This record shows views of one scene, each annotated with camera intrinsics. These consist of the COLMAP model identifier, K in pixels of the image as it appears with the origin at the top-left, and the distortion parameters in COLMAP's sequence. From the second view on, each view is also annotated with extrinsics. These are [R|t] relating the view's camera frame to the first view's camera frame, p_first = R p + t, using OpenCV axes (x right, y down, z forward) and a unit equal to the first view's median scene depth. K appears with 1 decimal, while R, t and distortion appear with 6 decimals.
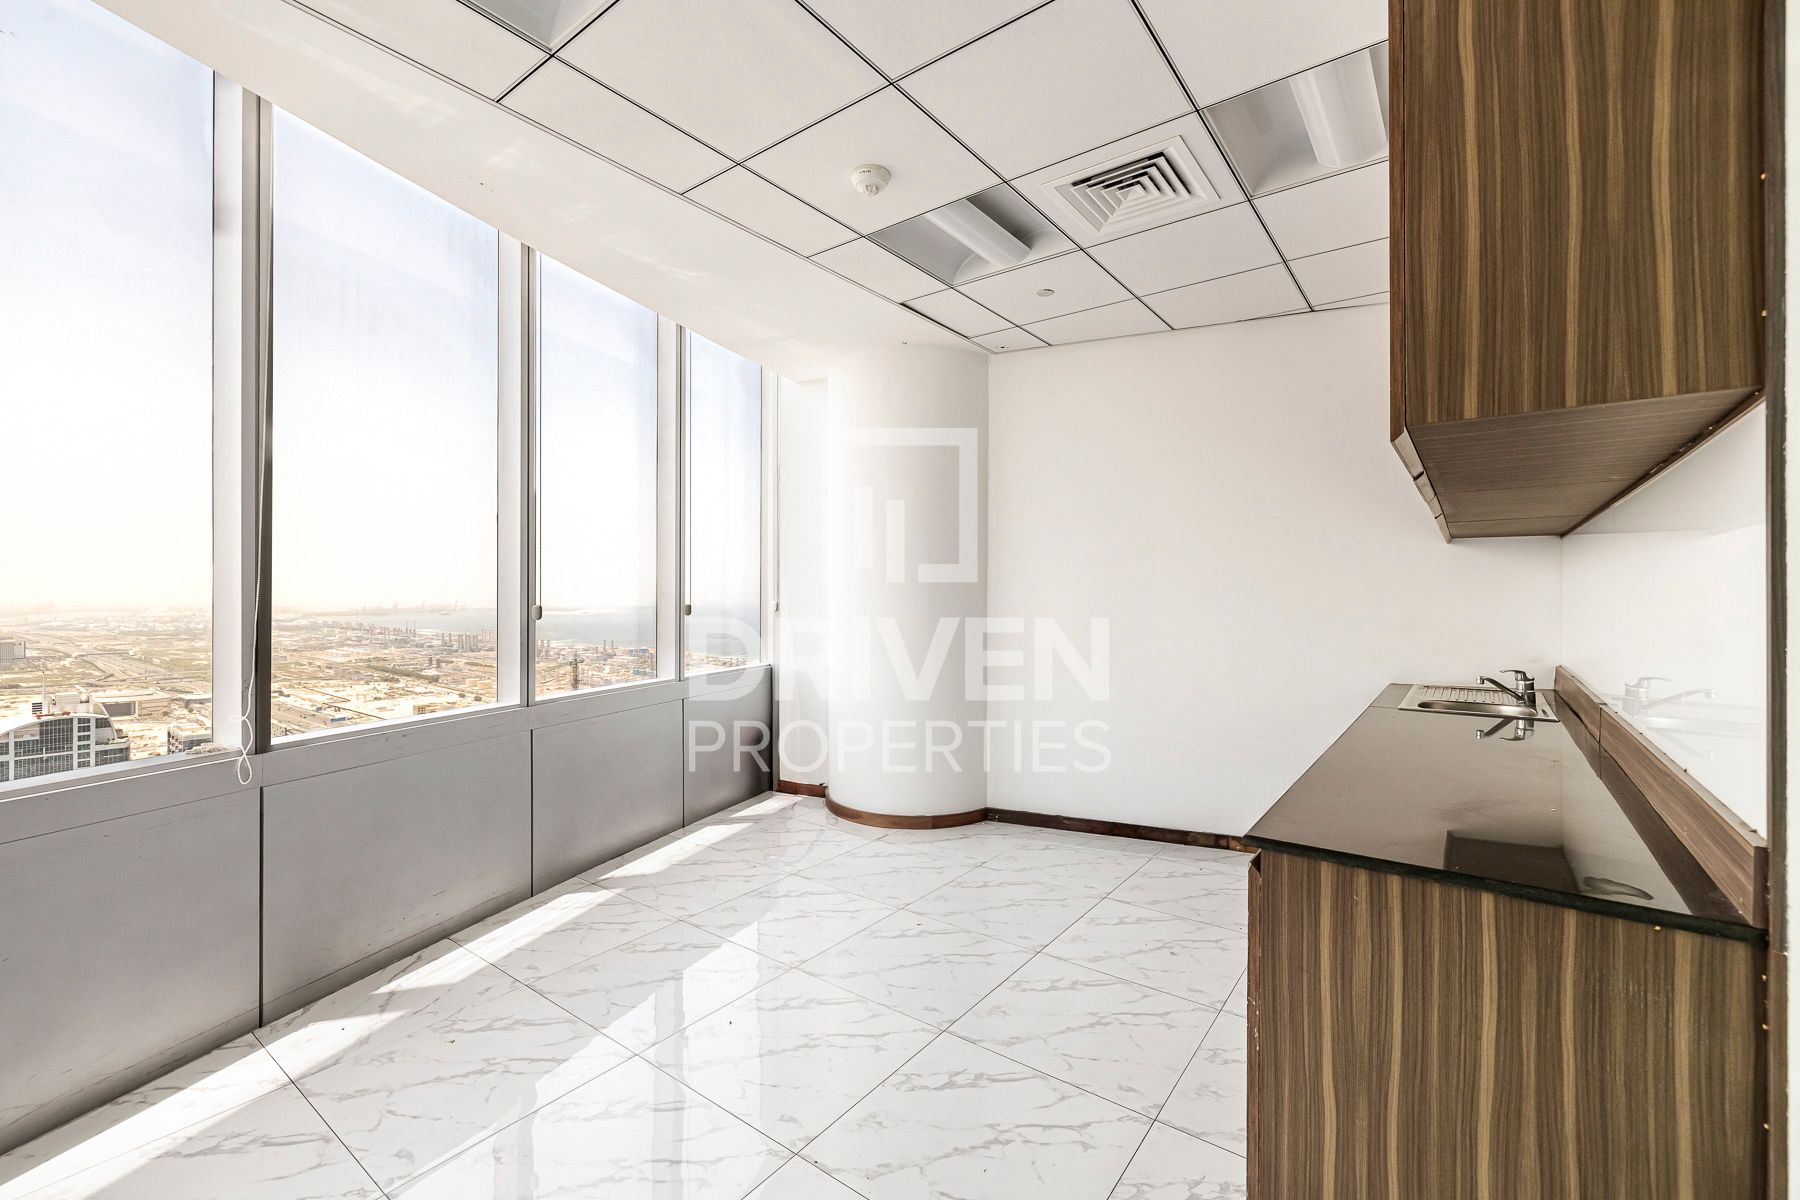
lens RADIAL K [[784.1, 0, 892.9], [0, 784.1, 595.7], [0, 0, 1]] dist [0.013678, -0.000016]
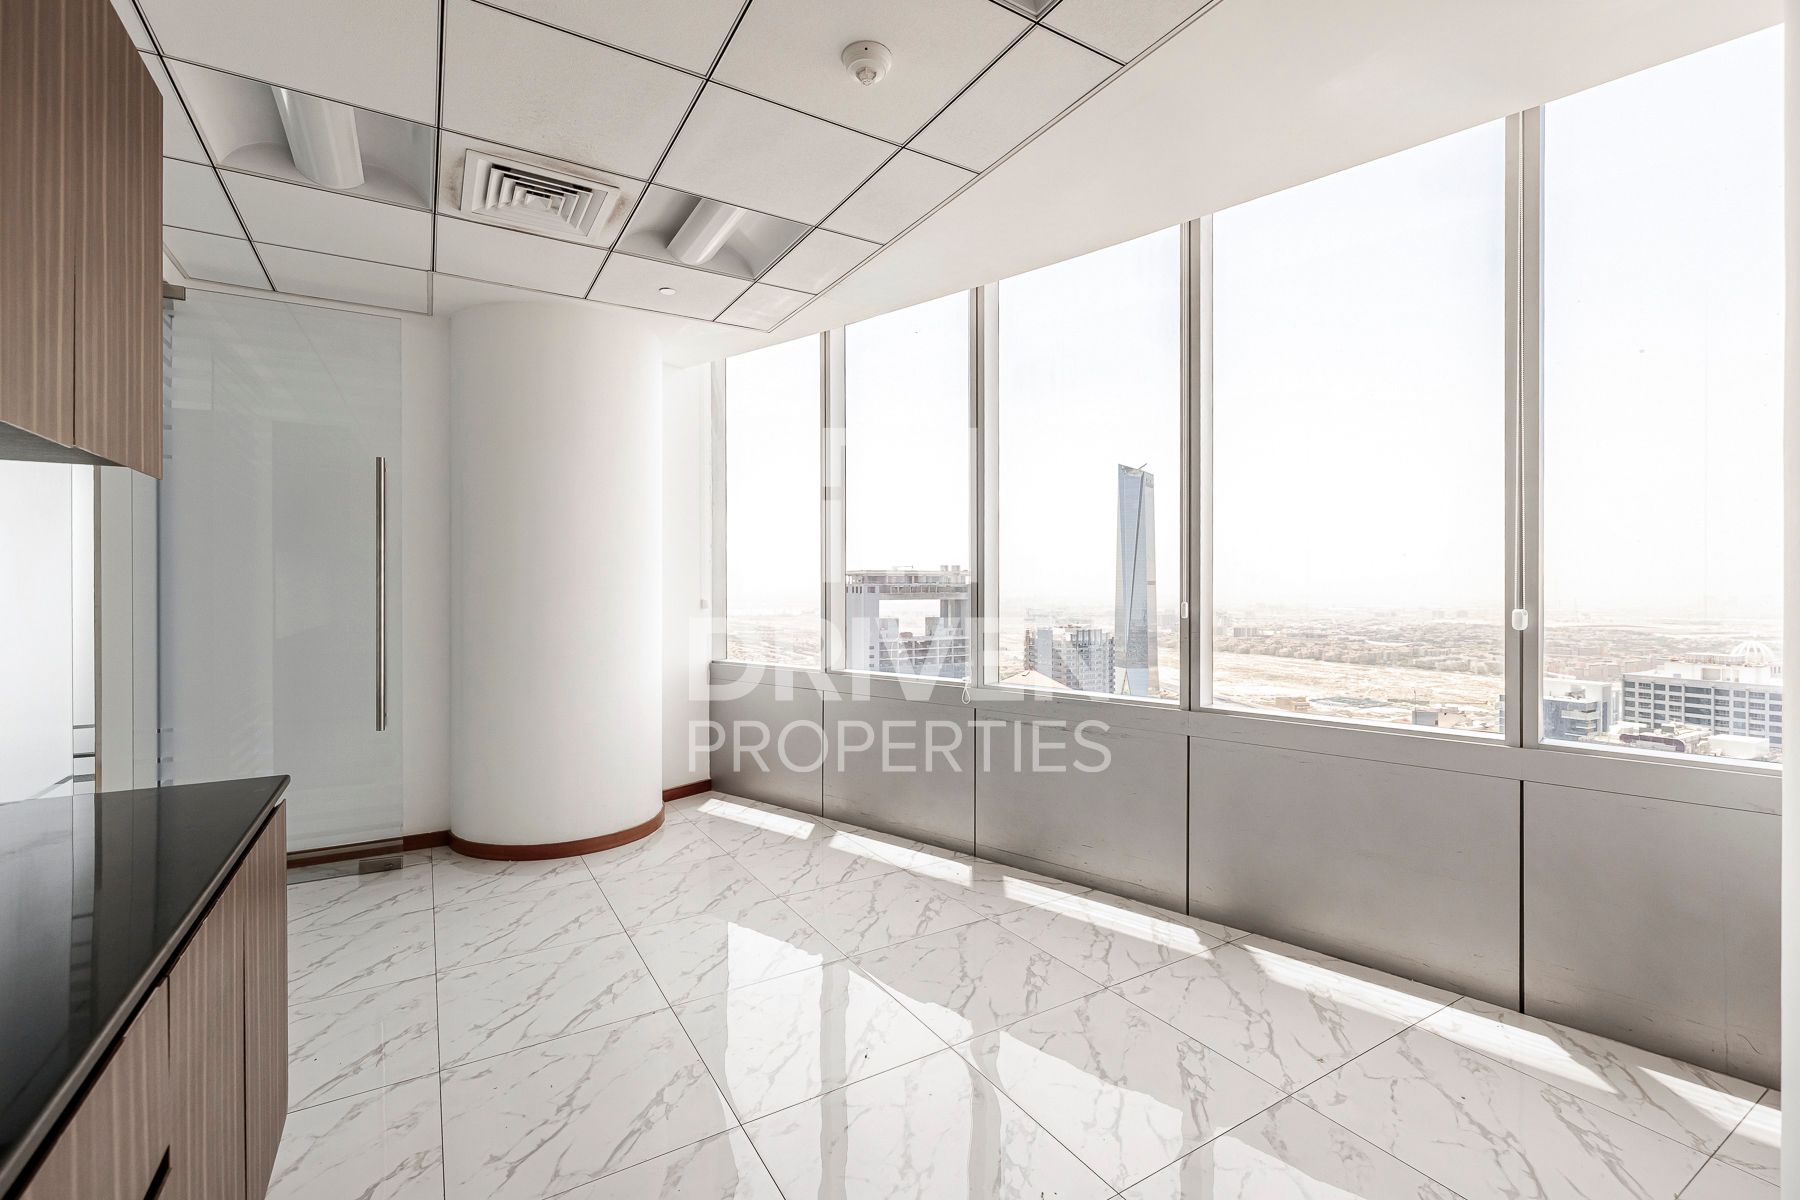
lens RADIAL K [[784.1, 0, 892.6], [0, 784.1, 595.0], [0, 0, 1]] dist [0.013678, -0.000016]
pose [[-0.387652, 0.006557, -0.921783, 0.597327], [0.002507, 0.999979, 0.006059, -0.006739], [0.921802, 0.000038, -0.387660, 1.148379]]
